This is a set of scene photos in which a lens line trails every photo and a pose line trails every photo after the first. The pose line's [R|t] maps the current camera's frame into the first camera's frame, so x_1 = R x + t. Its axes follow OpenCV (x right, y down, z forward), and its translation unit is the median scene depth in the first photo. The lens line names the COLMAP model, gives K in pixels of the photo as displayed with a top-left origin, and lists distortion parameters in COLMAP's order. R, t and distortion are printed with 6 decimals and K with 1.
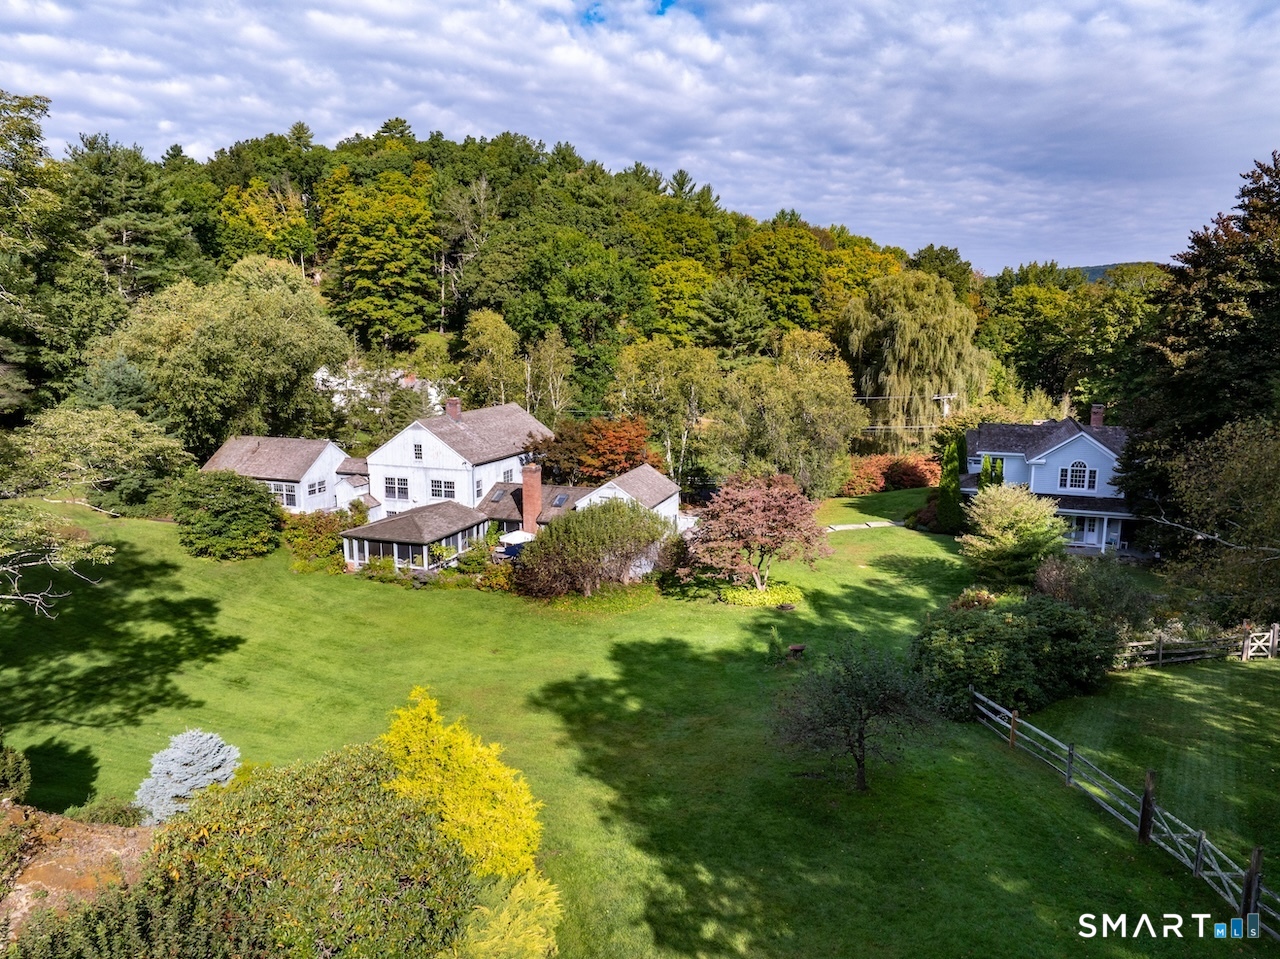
lens RADIAL K [[905.9, 0, 645.8], [0, 905.9, 476.7], [0, 0, 1]] dist [-0.039538, -0.011638]
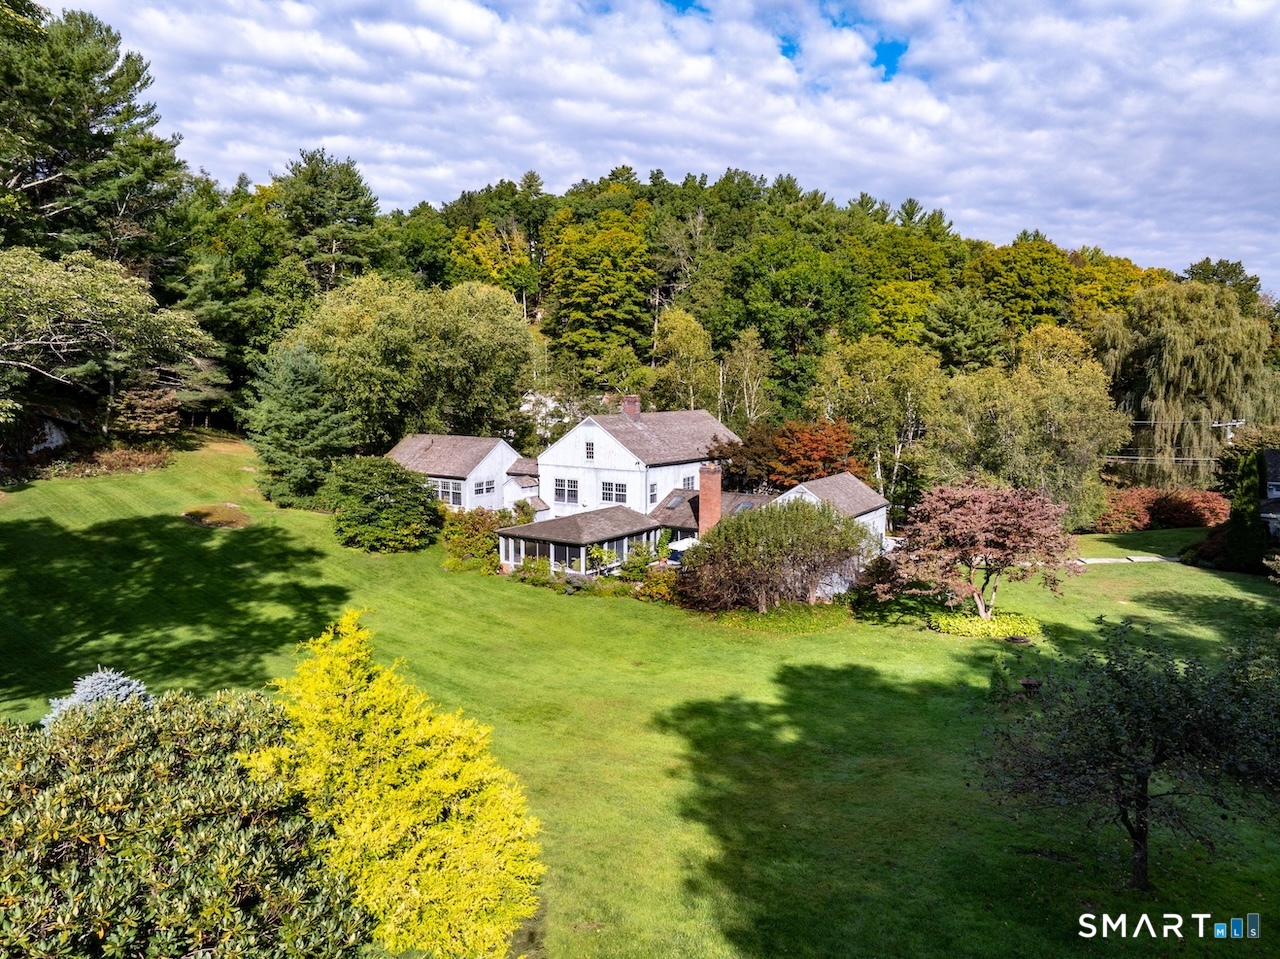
lens RADIAL K [[905.9, 0, 642.8], [0, 905.9, 475.6], [0, 0, 1]] dist [-0.039538, -0.011638]
pose [[0.968577, 0.028525, -0.247072, 0.023123], [-0.045372, 0.996997, -0.062763, 0.048933], [0.244539, 0.072001, 0.966962, 0.129438]]
